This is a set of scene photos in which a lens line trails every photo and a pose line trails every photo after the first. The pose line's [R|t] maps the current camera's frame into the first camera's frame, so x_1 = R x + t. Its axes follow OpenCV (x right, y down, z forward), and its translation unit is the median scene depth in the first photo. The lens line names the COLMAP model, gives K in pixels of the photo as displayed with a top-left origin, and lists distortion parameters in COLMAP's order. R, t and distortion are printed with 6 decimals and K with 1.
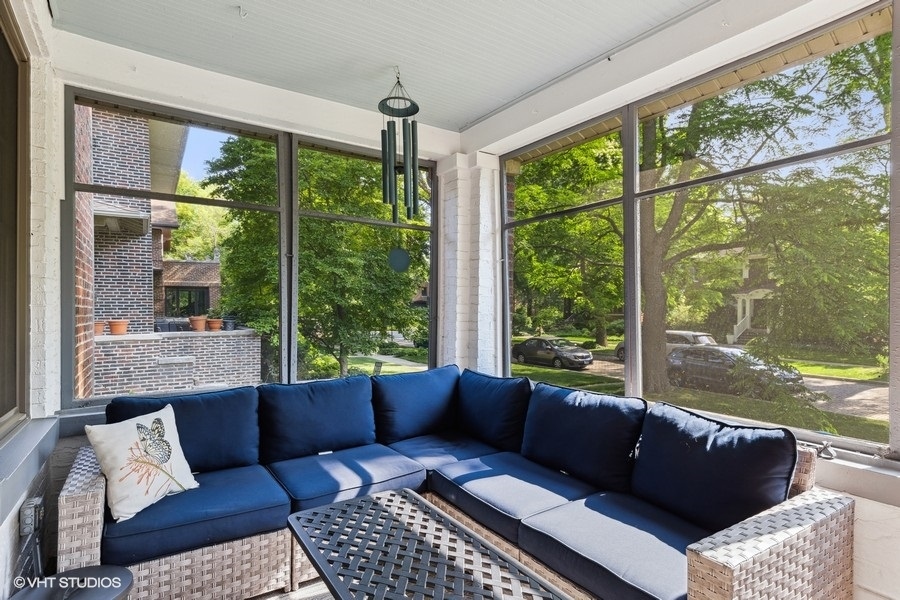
lens RADIAL K [[461.5, 0, 449.0], [0, 461.5, 298.6], [0, 0, 1]] dist [-0.000560, -0.000225]
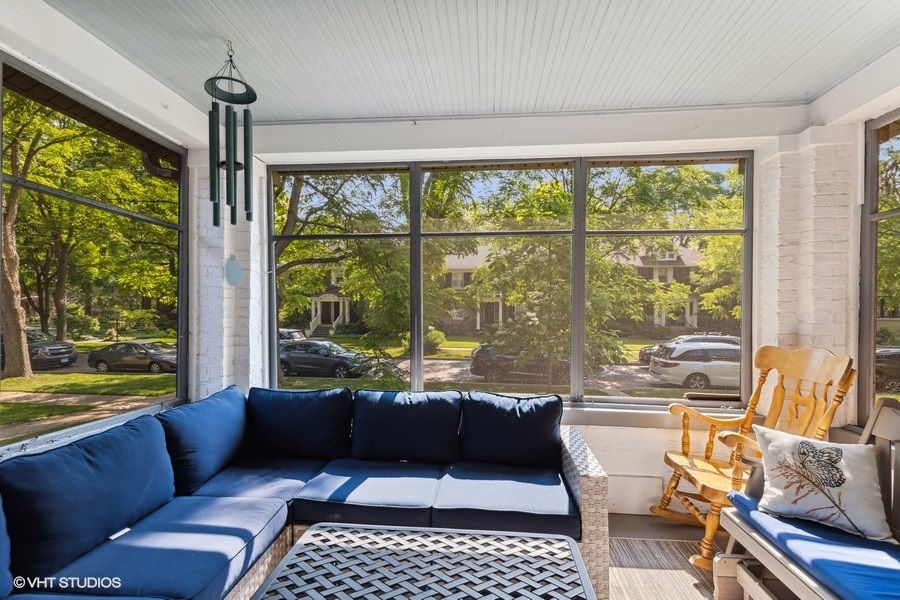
lens RADIAL K [[406.6, 0, 449.3], [0, 406.6, 309.4], [0, 0, 1]] dist [0.011553, 0.000032]
pose [[0.640329, 0.002022, 0.768098, -0.423357], [-0.019458, 0.999718, 0.013589, -0.031461], [-0.767855, -0.023647, 0.640188, 0.202764]]
